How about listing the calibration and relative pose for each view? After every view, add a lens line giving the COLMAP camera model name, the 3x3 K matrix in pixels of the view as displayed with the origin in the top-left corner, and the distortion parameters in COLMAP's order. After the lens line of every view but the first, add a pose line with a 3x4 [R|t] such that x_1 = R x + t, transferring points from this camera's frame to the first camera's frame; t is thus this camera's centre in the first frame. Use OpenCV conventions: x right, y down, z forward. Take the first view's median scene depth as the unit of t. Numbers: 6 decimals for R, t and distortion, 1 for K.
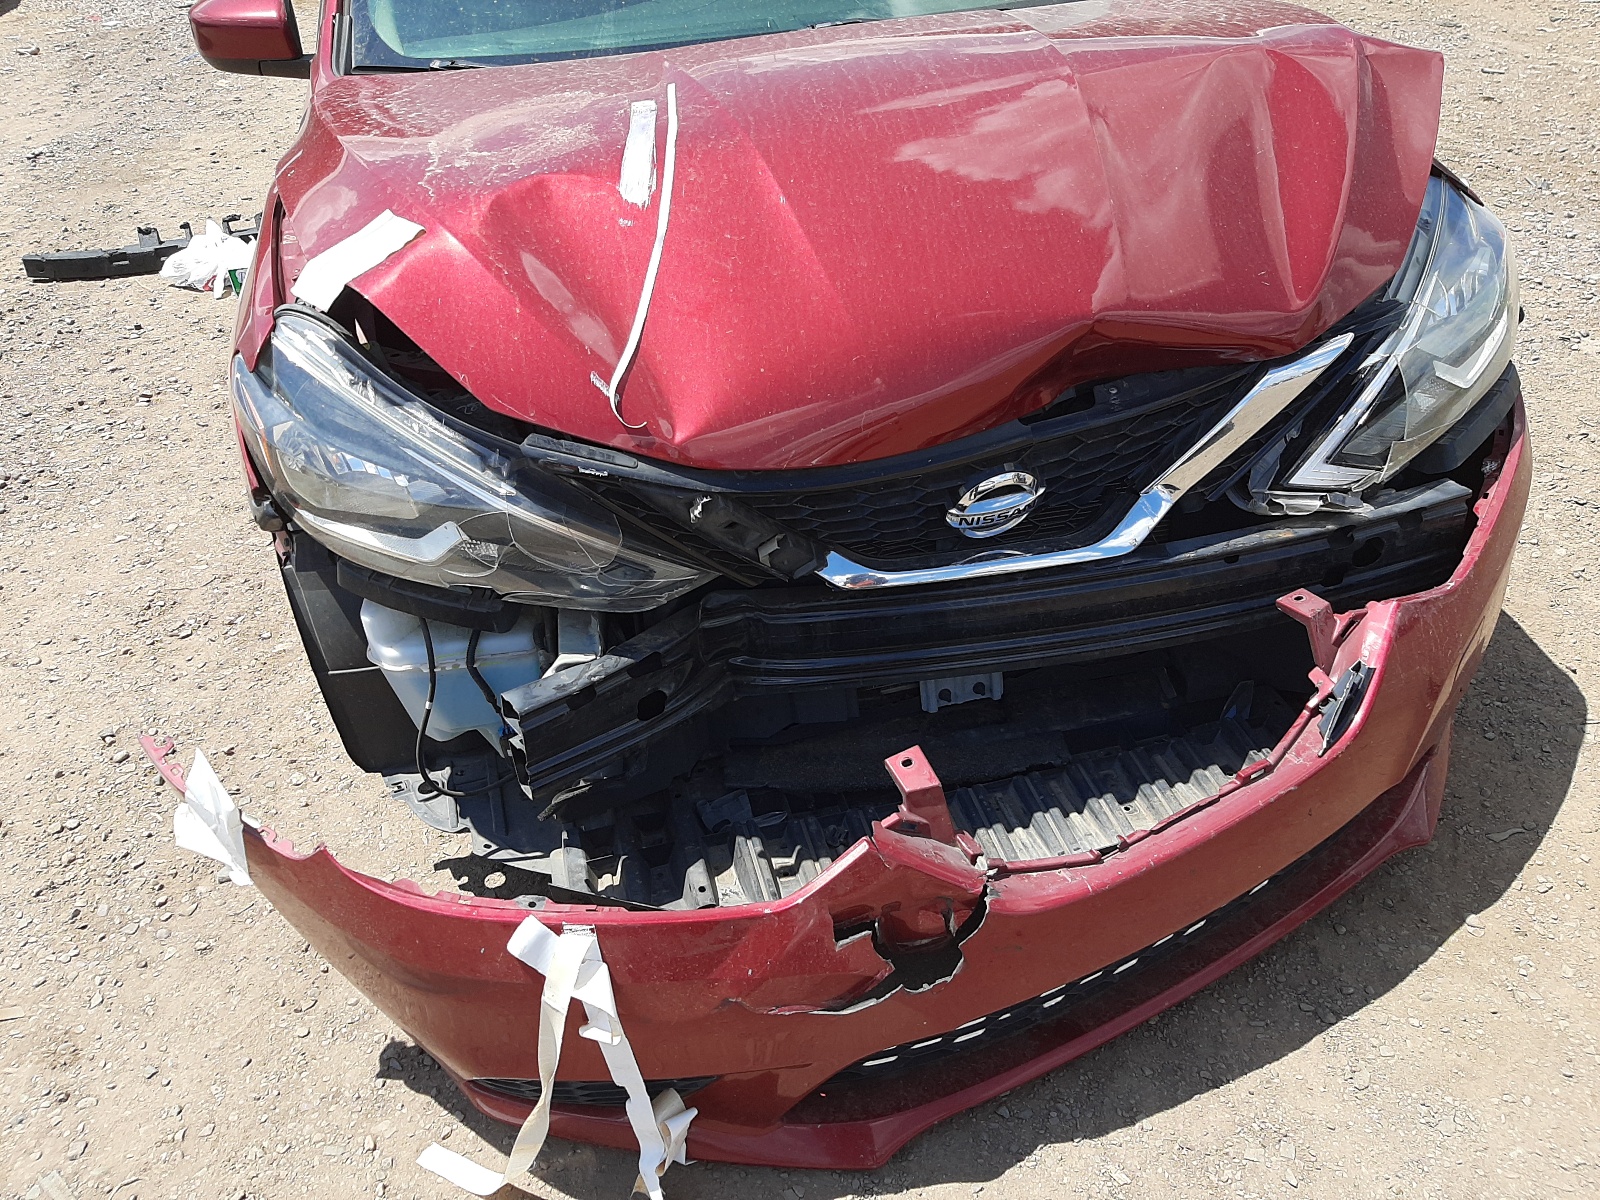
lens RADIAL K [[1243.0, 0, 800.0], [0, 1243.0, 600.0], [0, 0, 1]] dist [0.029257, -0.005011]
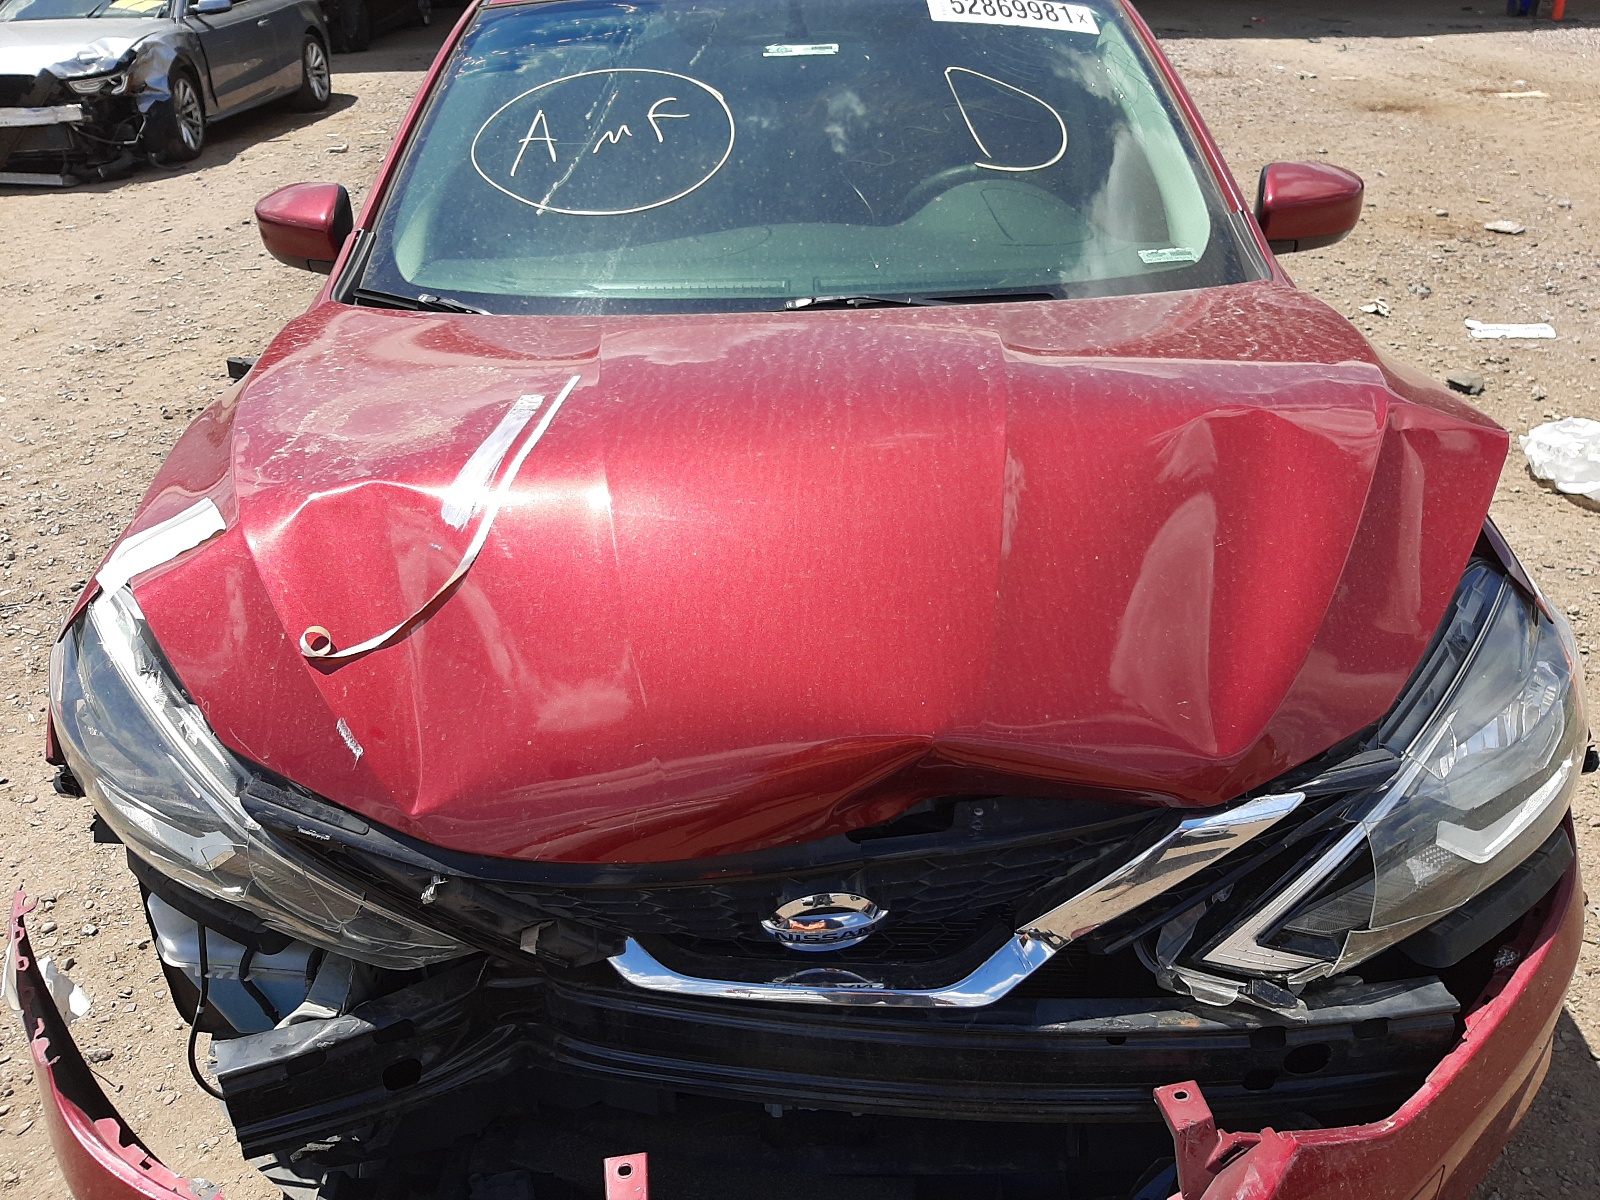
lens RADIAL K [[1292.1, 0, 801.4], [0, 1292.1, 576.2], [0, 0, 1]] dist [-0.002359, -0.008868]
pose [[0.968678, 0.142779, -0.203166, 0.280086], [-0.162359, 0.983224, -0.083131, -0.224142], [0.187888, 0.113513, 0.975609, 0.130494]]
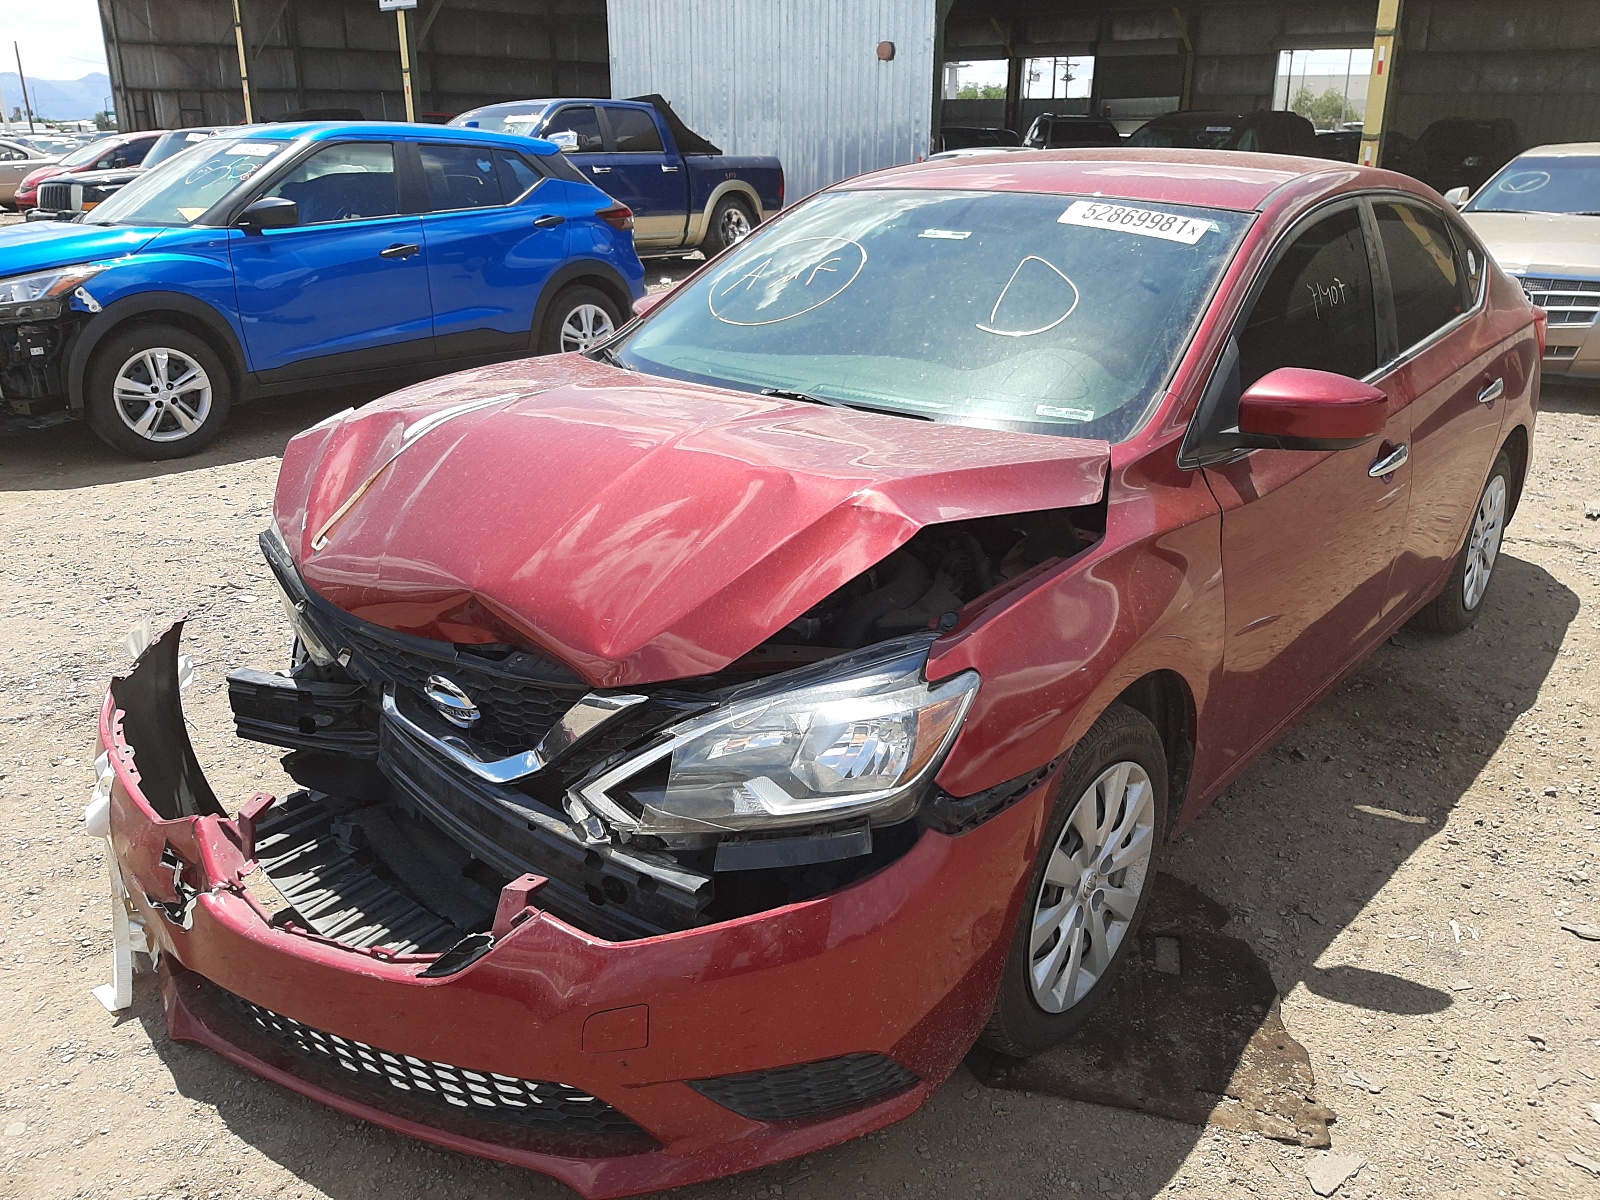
lens RADIAL K [[1243.0, 0, 800.0], [0, 1243.0, 600.0], [0, 0, 1]] dist [0.029257, -0.005011]
pose [[0.594105, 0.349258, -0.724609, 1.322872], [-0.490870, 0.871059, 0.017384, -0.380695], [0.637249, 0.345361, 0.688941, 0.252476]]
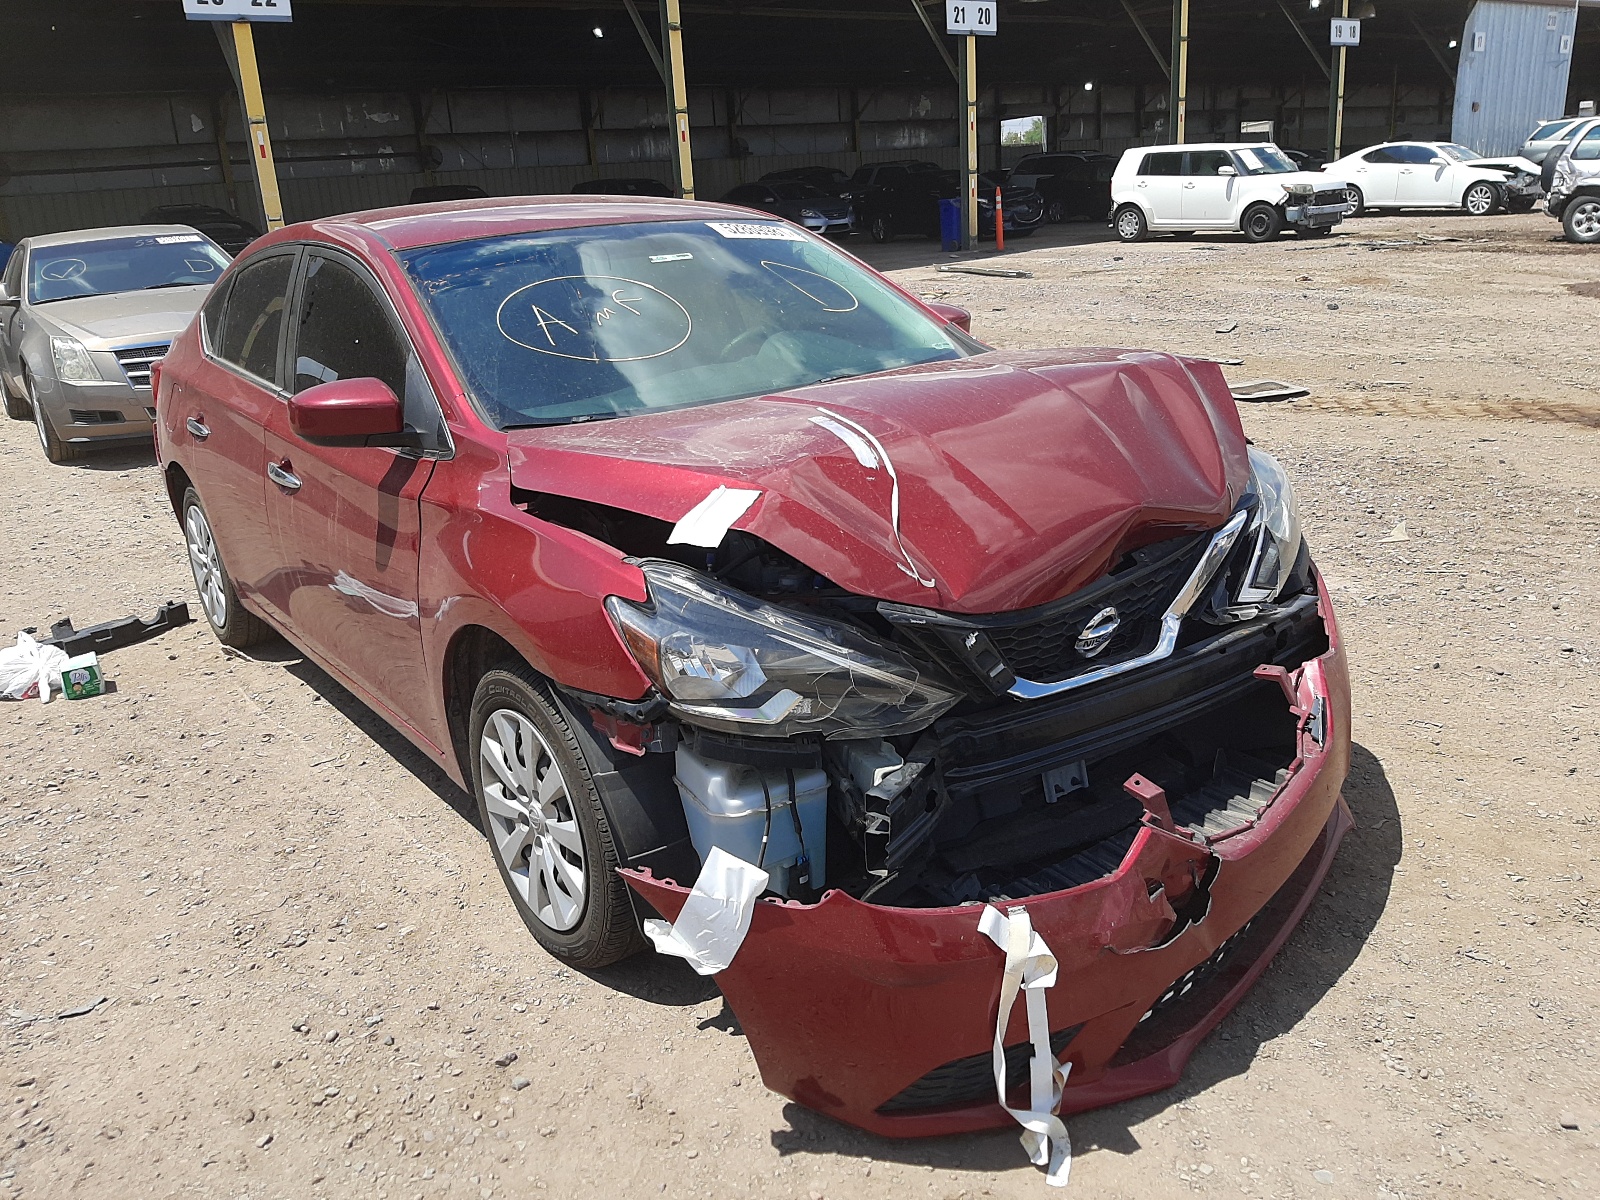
lens RADIAL K [[1243.0, 0, 800.0], [0, 1243.0, 600.0], [0, 0, 1]] dist [0.029257, -0.005011]
pose [[0.921053, -0.115955, 0.371773, -0.735611], [0.224171, 0.938486, -0.262663, 0.203797], [-0.318447, 0.325268, 0.890389, -0.260603]]
